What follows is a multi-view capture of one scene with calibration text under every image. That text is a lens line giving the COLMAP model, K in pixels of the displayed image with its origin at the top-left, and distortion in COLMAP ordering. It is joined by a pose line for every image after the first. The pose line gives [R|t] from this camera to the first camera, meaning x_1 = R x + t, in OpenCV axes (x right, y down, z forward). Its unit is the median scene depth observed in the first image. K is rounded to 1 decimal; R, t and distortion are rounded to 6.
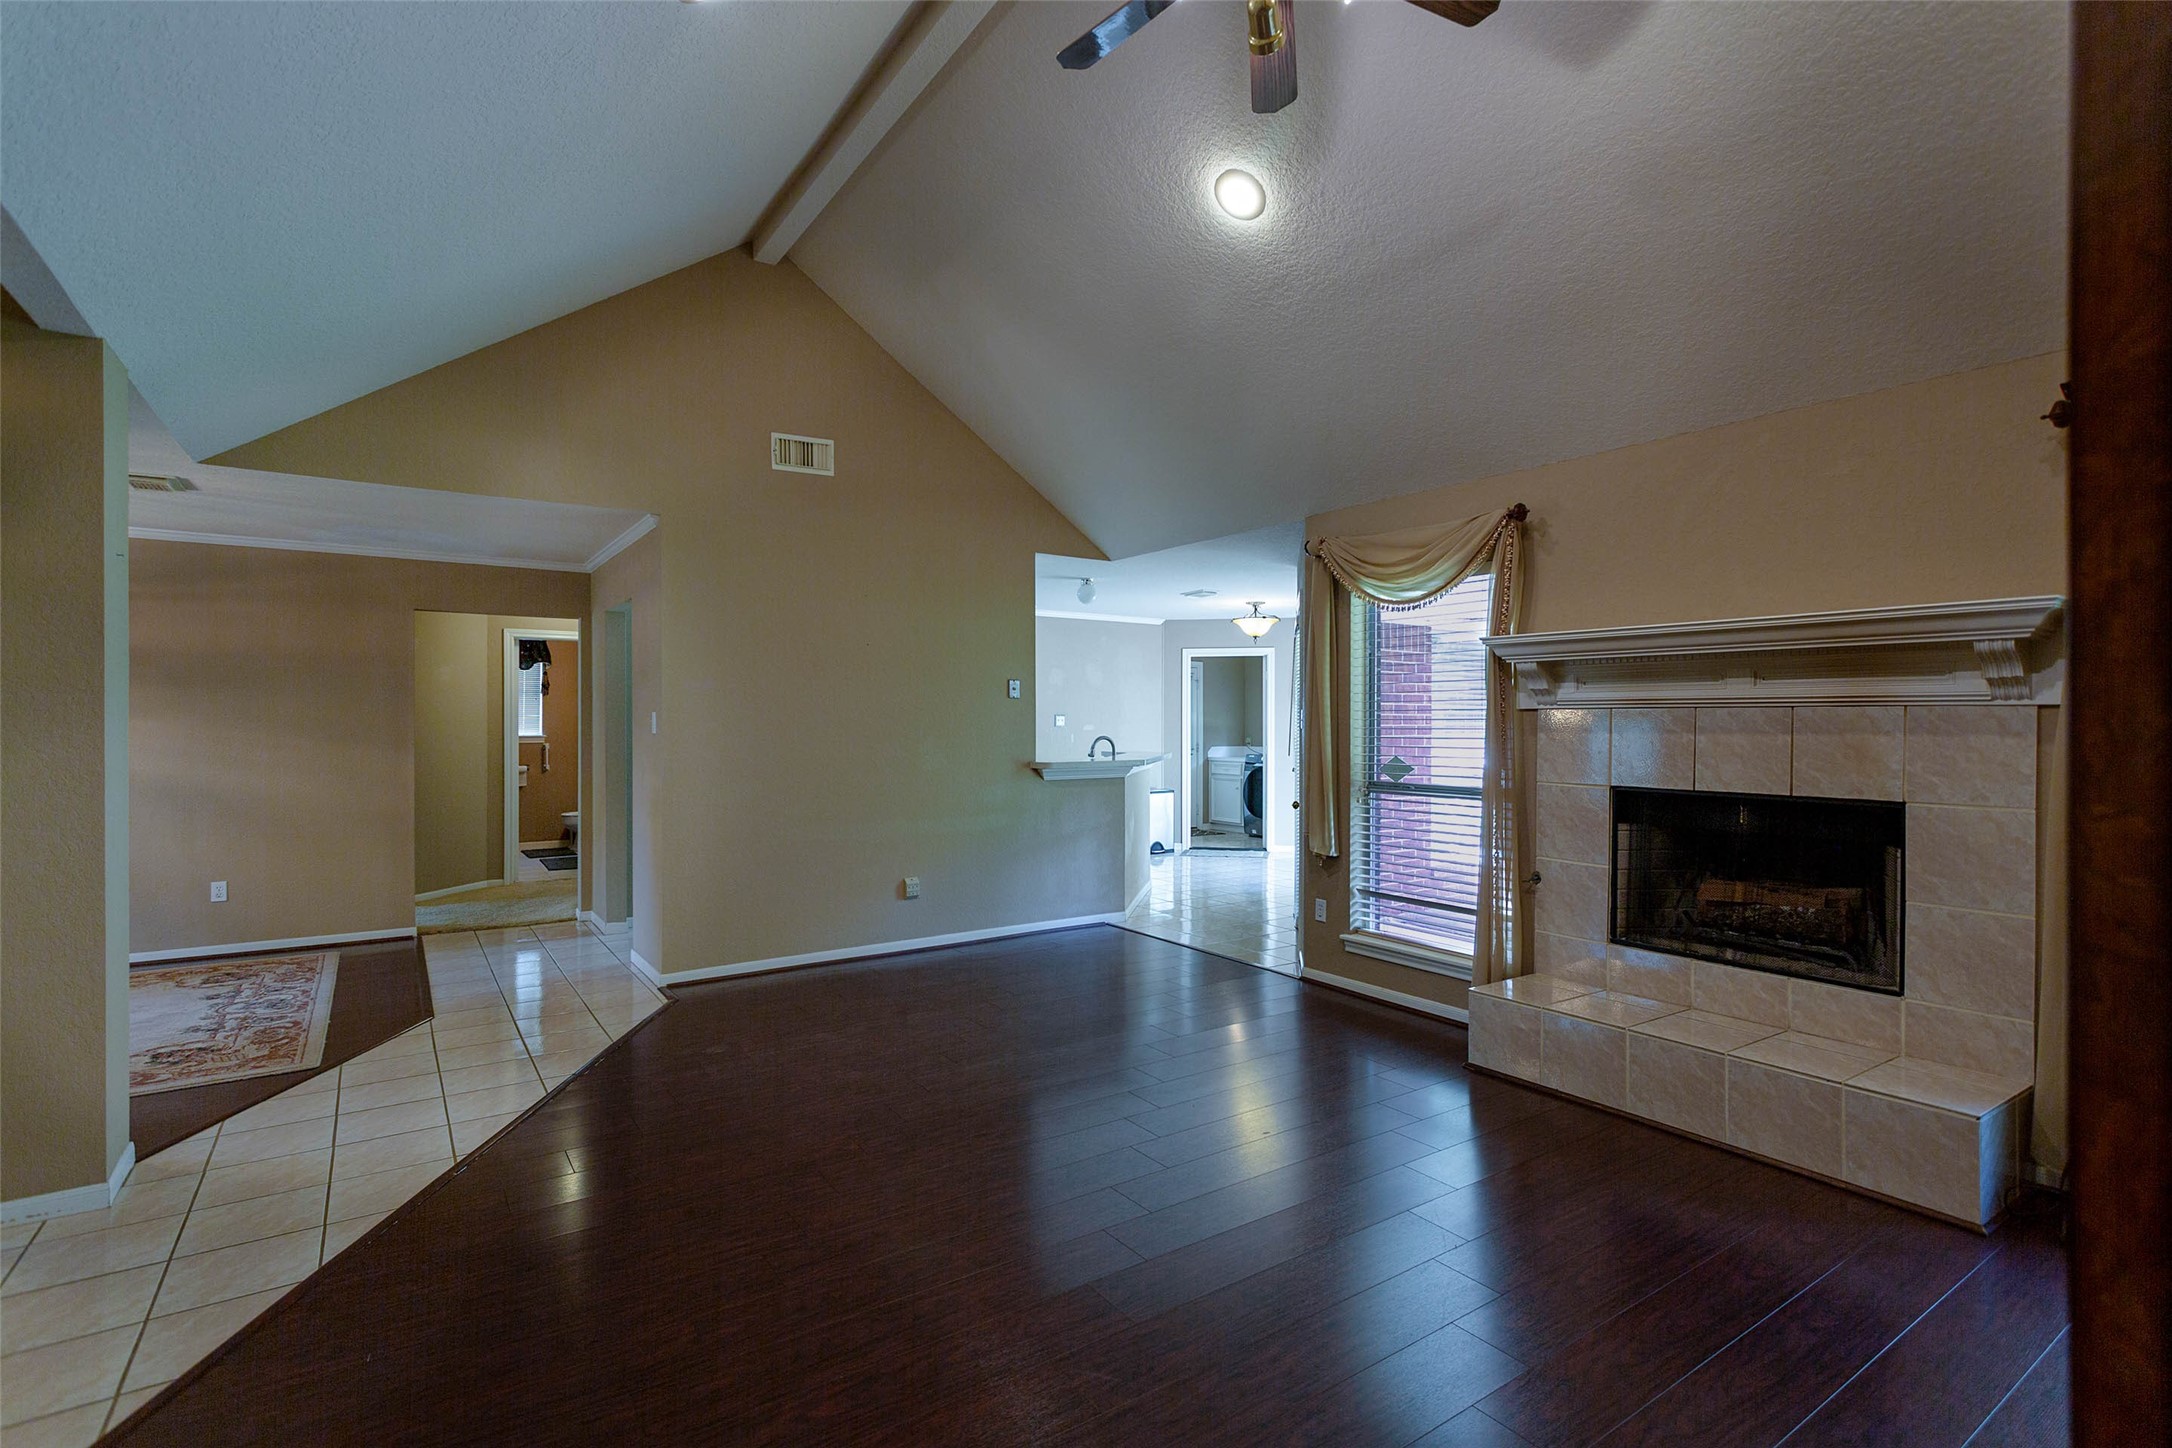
lens RADIAL K [[1048.2, 0, 1093.3], [0, 1048.2, 727.0], [0, 0, 1]] dist [0.017543, 0.000981]
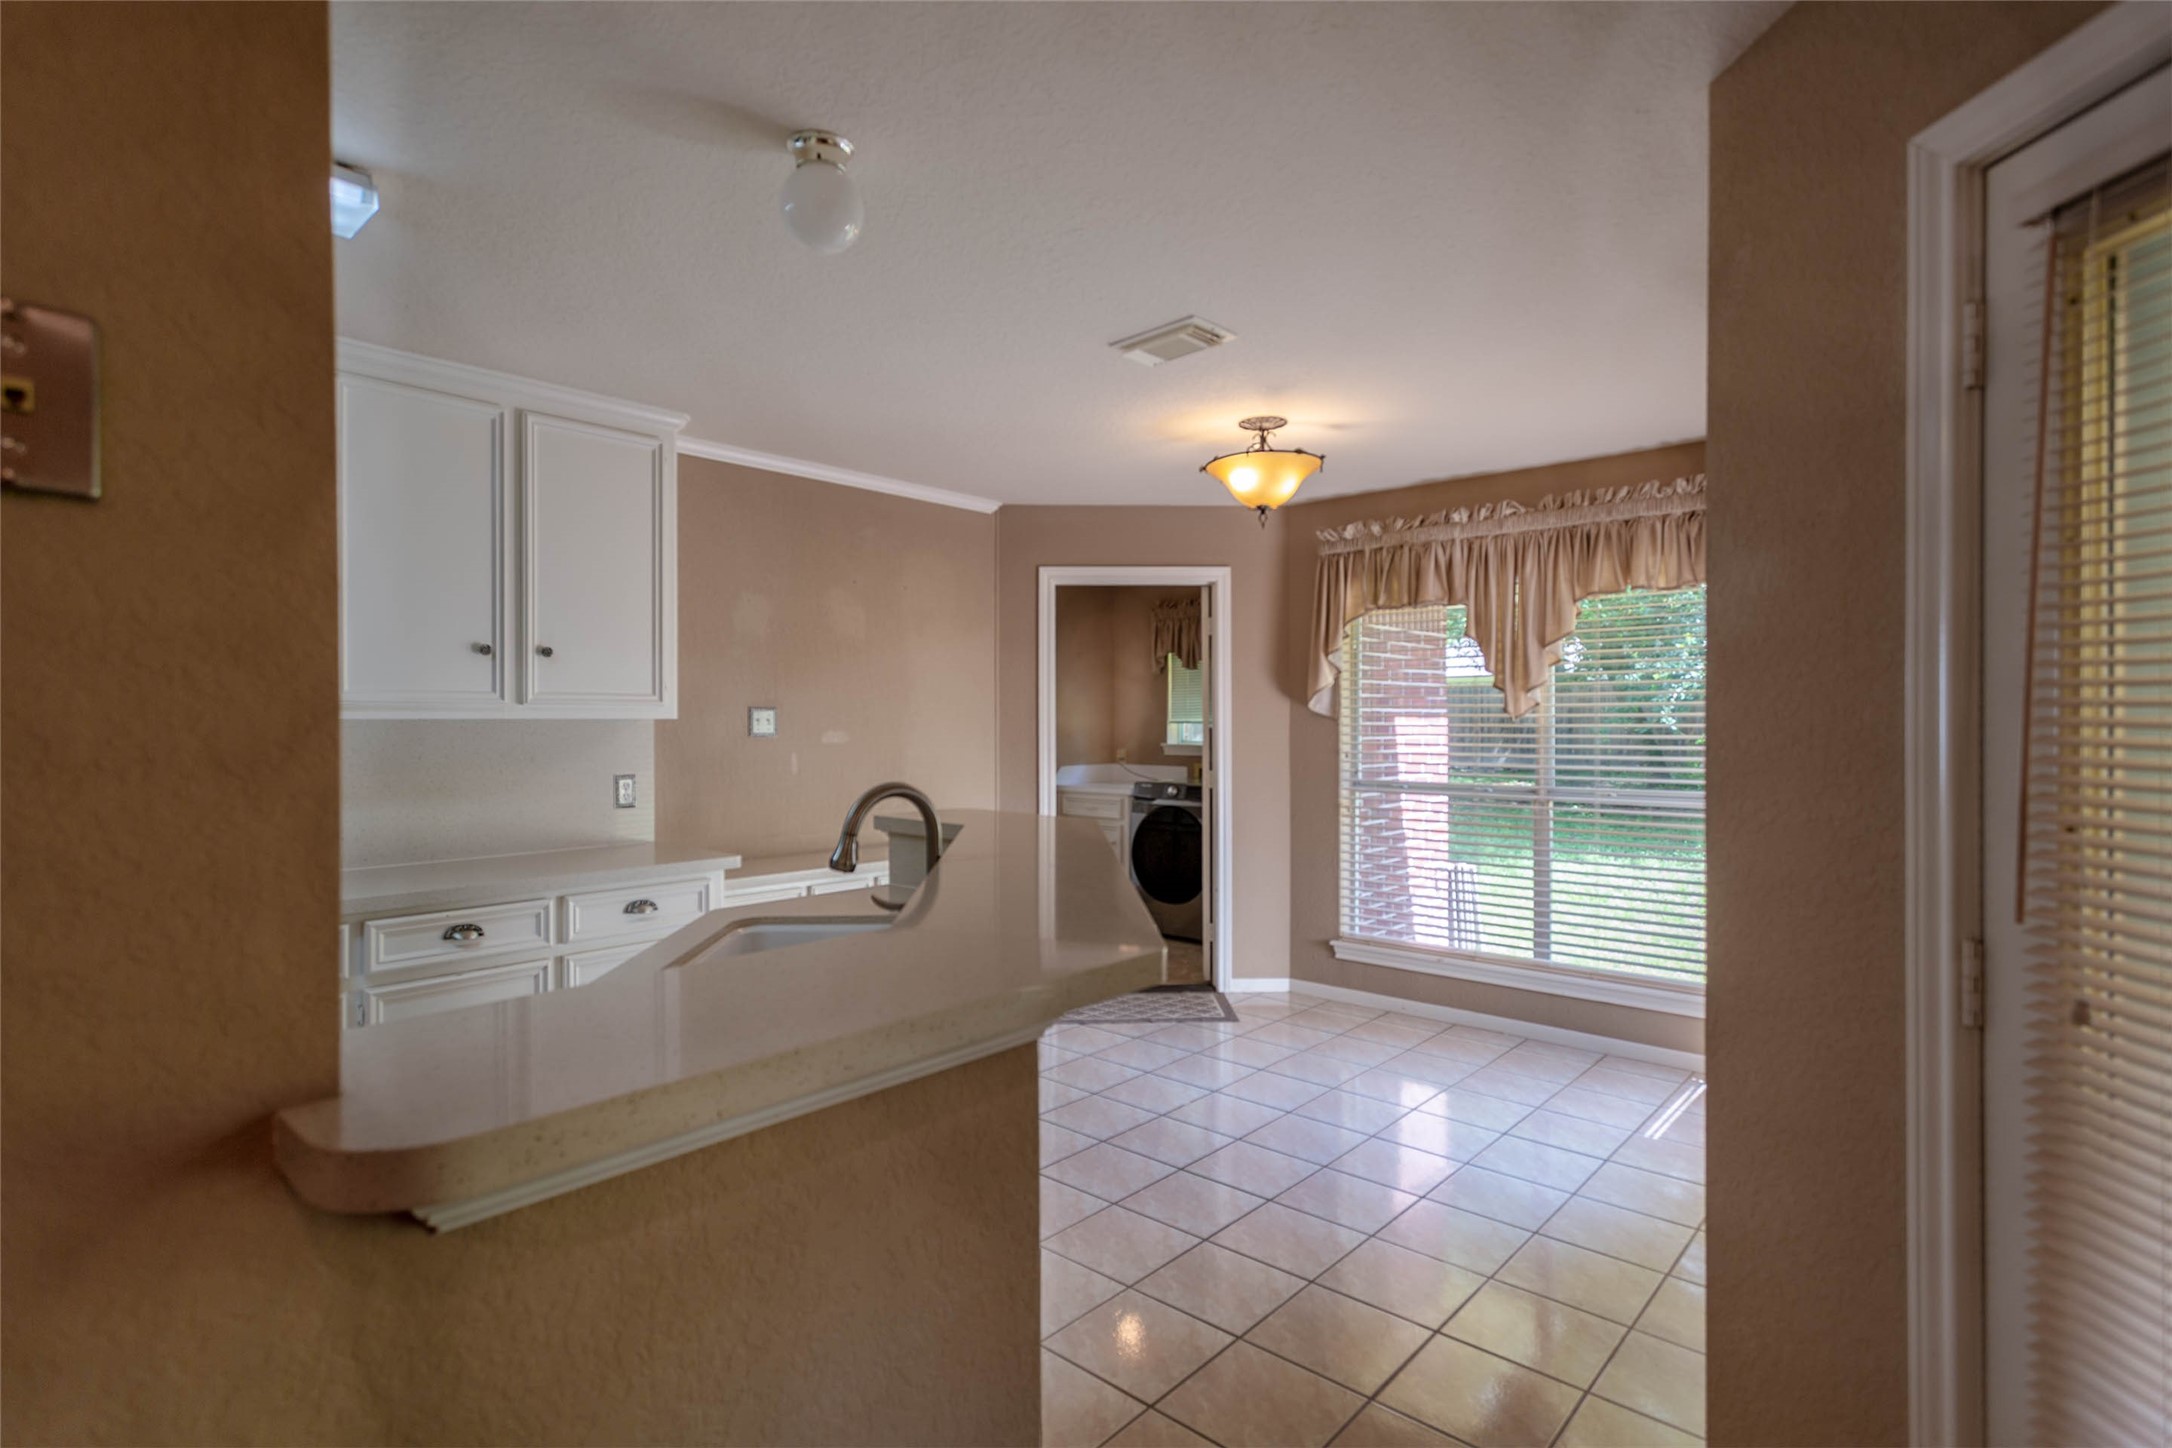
lens RADIAL K [[1048.2, 0, 1083.3], [0, 1048.2, 729.3], [0, 0, 1]] dist [0.017543, 0.000981]
pose [[0.974229, -0.011158, 0.225285, -0.003323], [0.010885, 0.999938, 0.002456, -0.002996], [-0.225298, 0.000059, 0.974290, 0.639814]]
